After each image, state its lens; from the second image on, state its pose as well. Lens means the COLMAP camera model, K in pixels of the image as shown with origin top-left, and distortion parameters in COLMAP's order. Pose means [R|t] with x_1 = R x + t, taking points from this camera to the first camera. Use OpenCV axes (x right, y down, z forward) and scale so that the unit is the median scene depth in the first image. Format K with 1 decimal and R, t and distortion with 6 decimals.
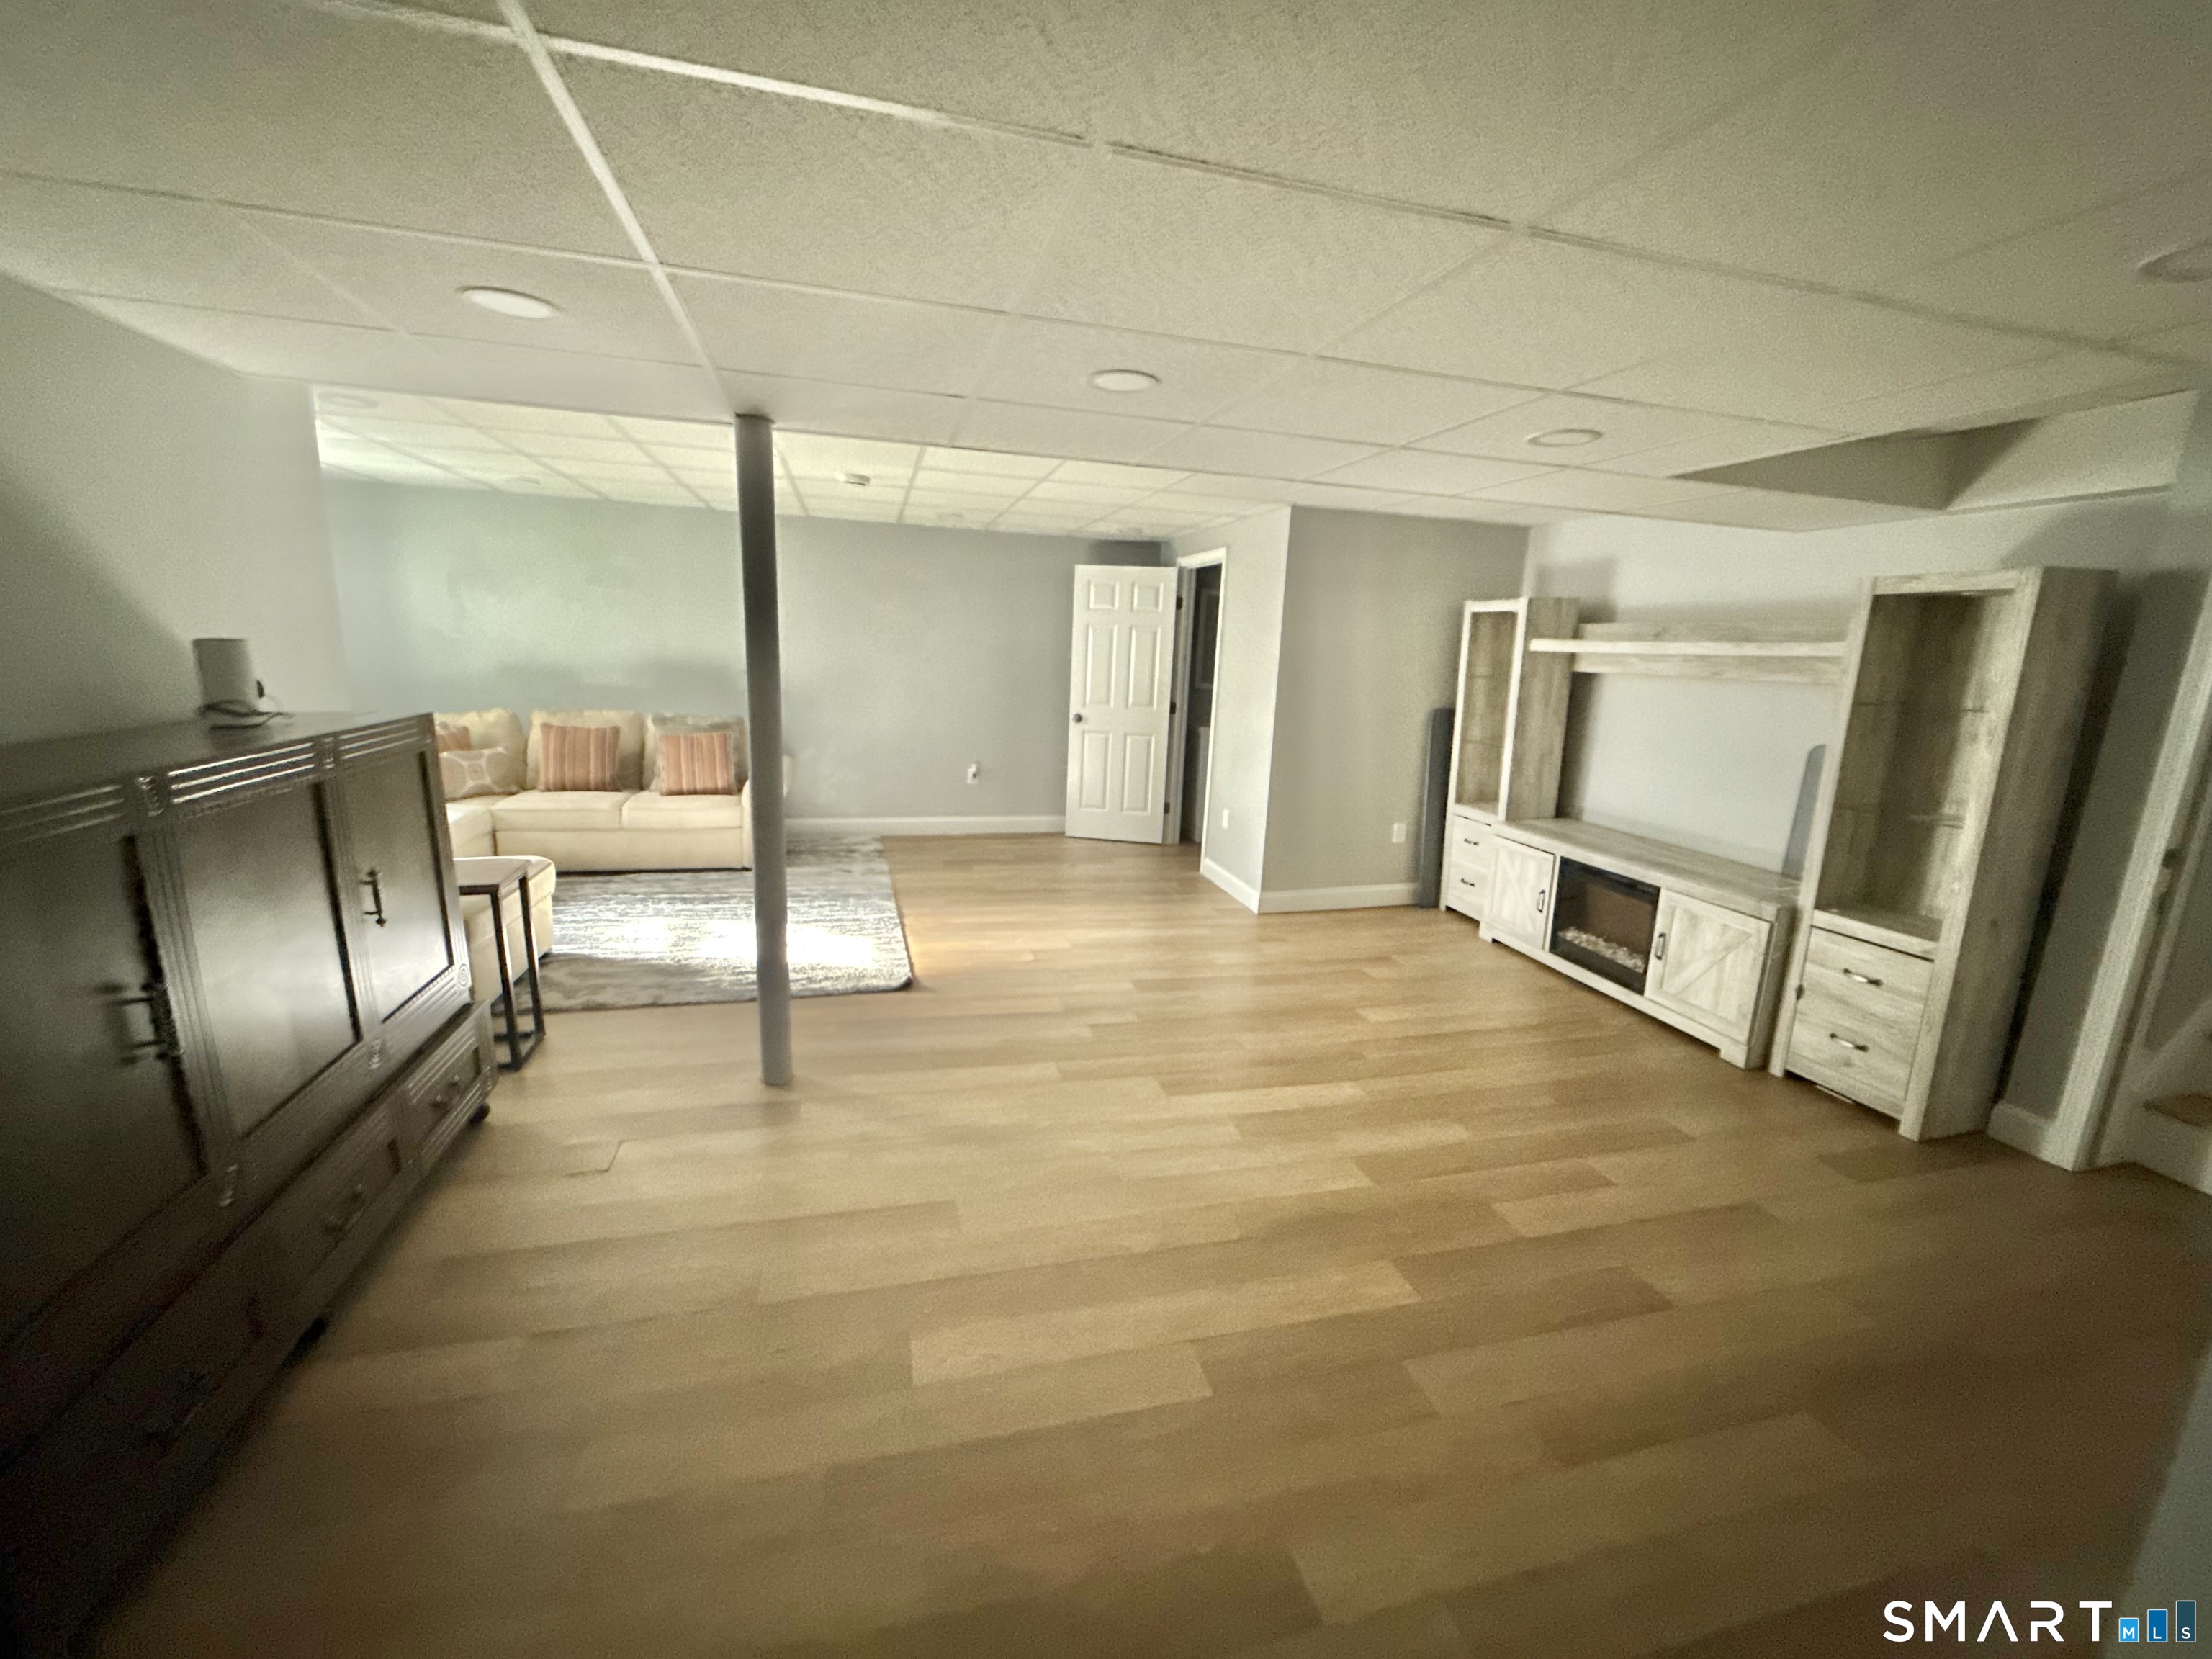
lens RADIAL K [[886.4, 0, 1106.0], [0, 886.4, 829.5], [0, 0, 1]] dist [-0.001005, -0.000312]
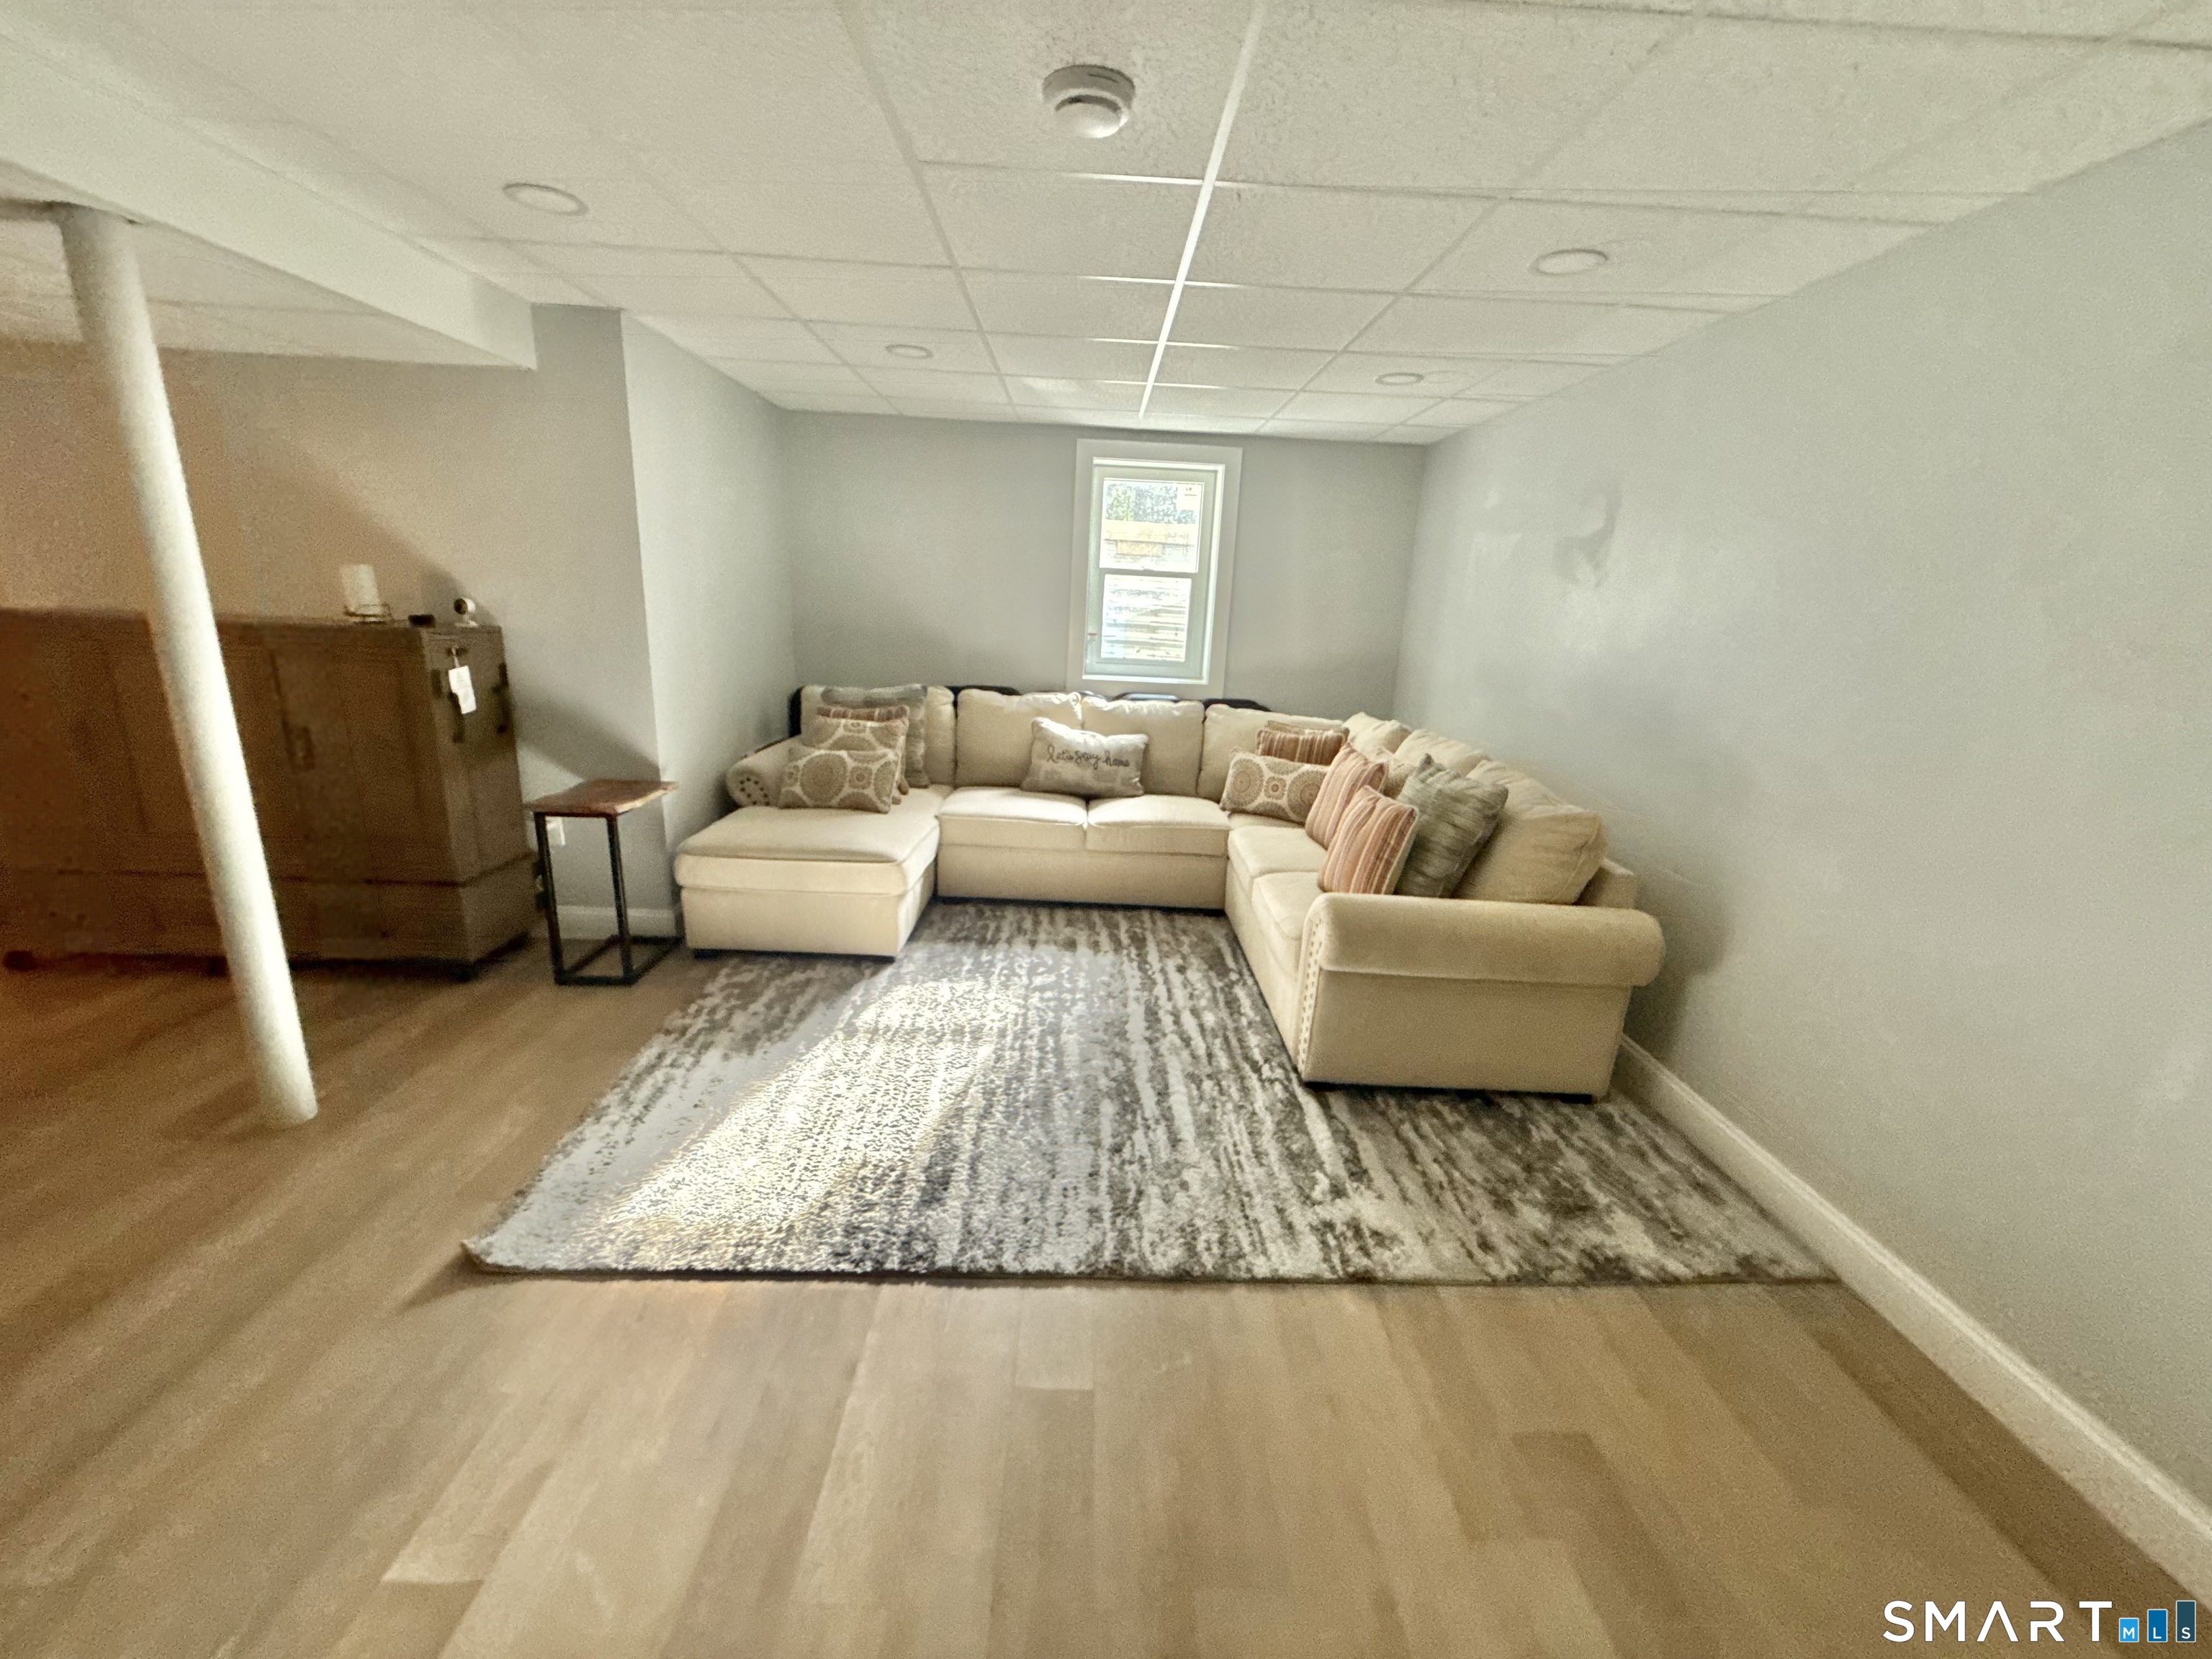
lens RADIAL K [[886.4, 0, 1106.0], [0, 886.4, 829.5], [0, 0, 1]] dist [-0.001005, -0.000312]
pose [[-0.236581, 0.191603, -0.952532, 0.089734], [-0.261279, 0.931705, 0.252307, -0.212594], [0.935822, 0.308568, -0.170362, 1.128963]]
